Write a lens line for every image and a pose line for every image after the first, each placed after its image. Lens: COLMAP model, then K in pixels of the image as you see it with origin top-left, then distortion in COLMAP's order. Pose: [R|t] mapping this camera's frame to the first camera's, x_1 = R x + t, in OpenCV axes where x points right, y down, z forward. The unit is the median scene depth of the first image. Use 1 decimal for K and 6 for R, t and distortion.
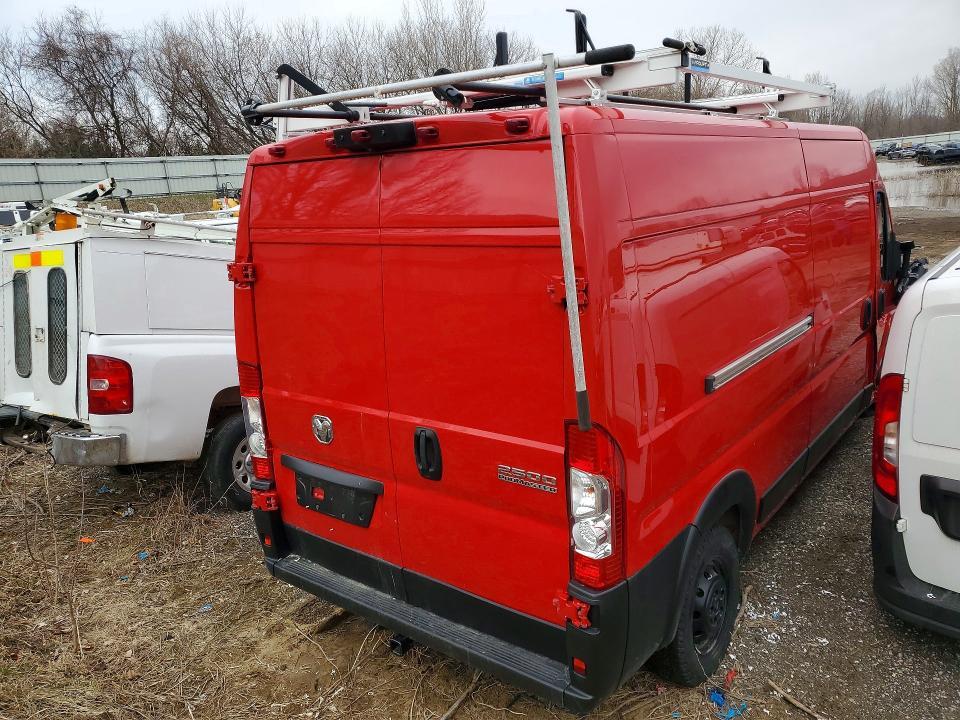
lens RADIAL K [[740.8, 0, 480.0], [0, 740.8, 360.0], [0, 0, 1]] dist [0.062322, 0.003655]
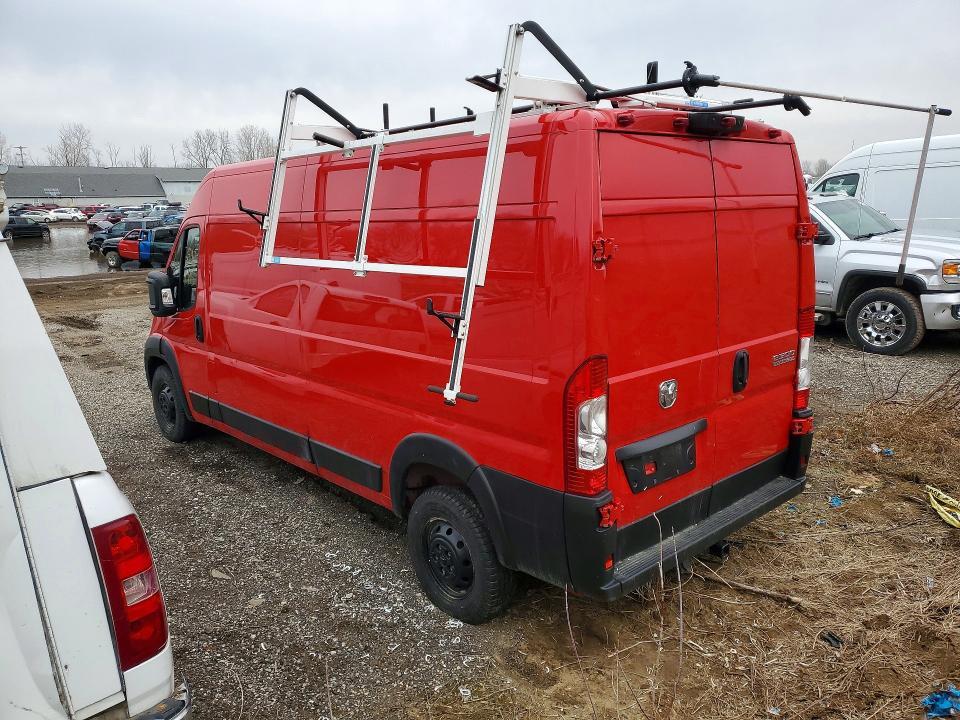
lens RADIAL K [[740.8, 0, 480.0], [0, 740.8, 360.0], [0, 0, 1]] dist [0.062322, 0.003655]
pose [[0.173954, -0.141595, 0.974521, -1.261562], [0.252191, 0.963012, 0.094906, -0.116788], [-0.951914, 0.229256, 0.203229, 1.029405]]
